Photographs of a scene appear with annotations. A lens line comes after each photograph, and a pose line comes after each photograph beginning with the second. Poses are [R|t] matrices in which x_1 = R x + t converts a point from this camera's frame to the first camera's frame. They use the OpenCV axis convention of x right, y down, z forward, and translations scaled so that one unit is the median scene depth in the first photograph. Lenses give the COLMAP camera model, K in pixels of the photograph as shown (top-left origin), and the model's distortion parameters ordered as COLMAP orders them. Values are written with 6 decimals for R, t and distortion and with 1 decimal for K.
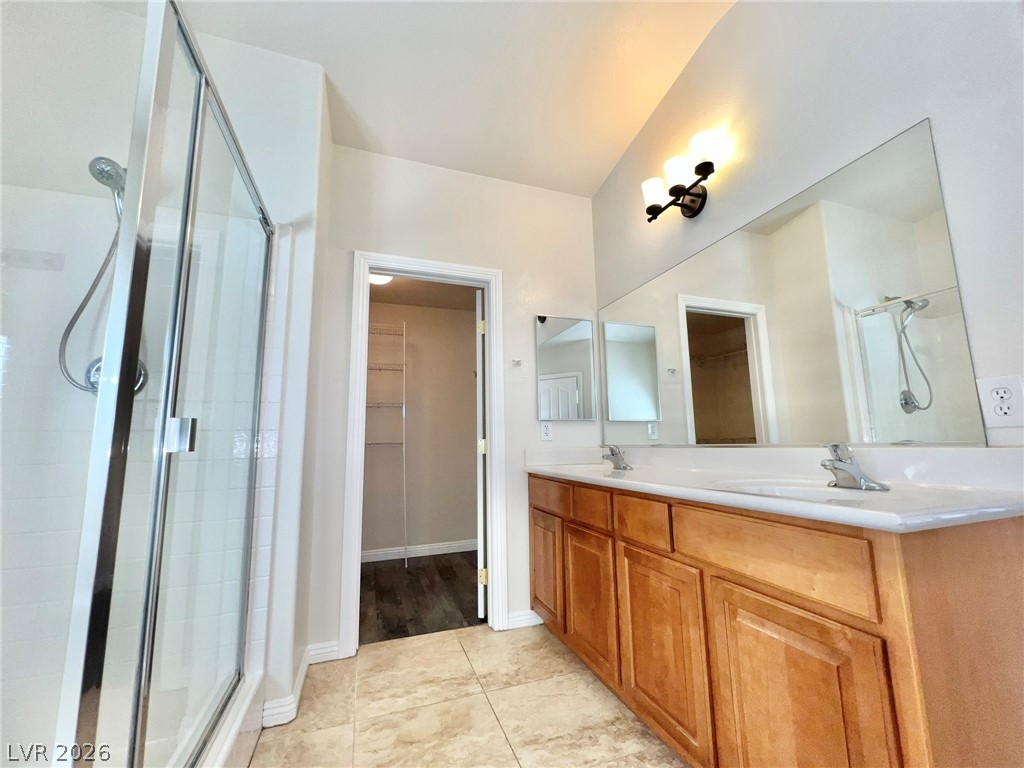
lens RADIAL K [[409.8, 0, 512.6], [0, 409.8, 385.7], [0, 0, 1]] dist [-0.002090, 0.000497]
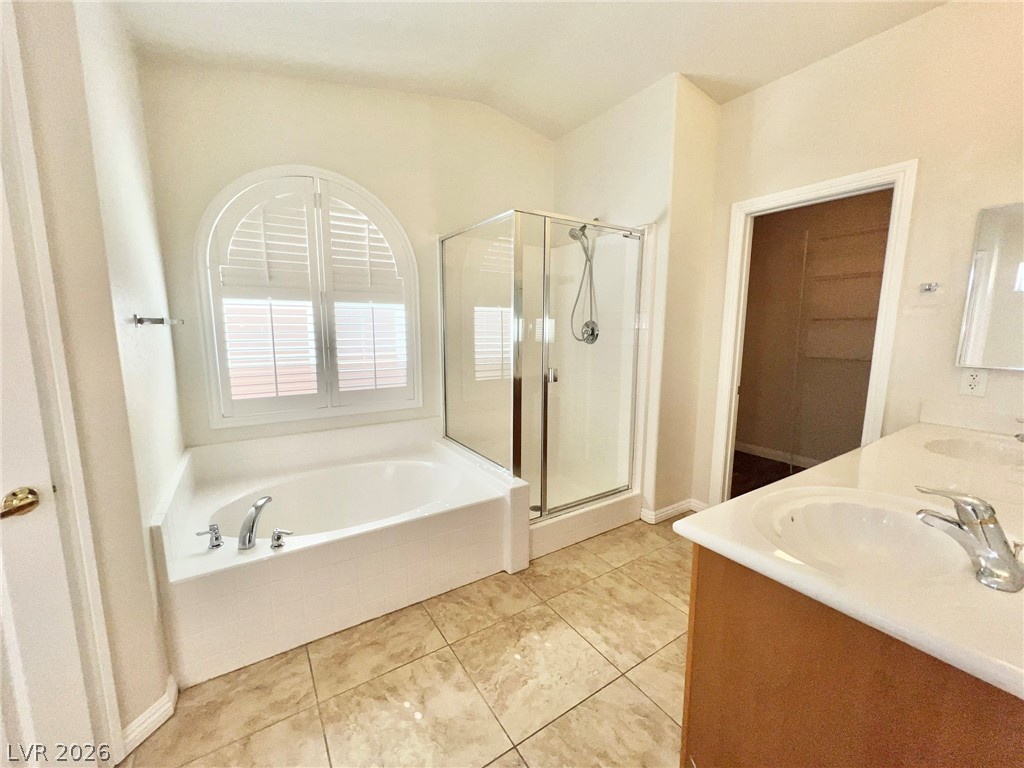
lens RADIAL K [[409.8, 0, 512.6], [0, 409.8, 385.7], [0, 0, 1]] dist [-0.002090, 0.000497]
pose [[0.234000, 0.161651, -0.958704, 0.648824], [0.128542, 0.972280, 0.195315, -0.140508], [0.963702, -0.168938, 0.206735, 0.094018]]
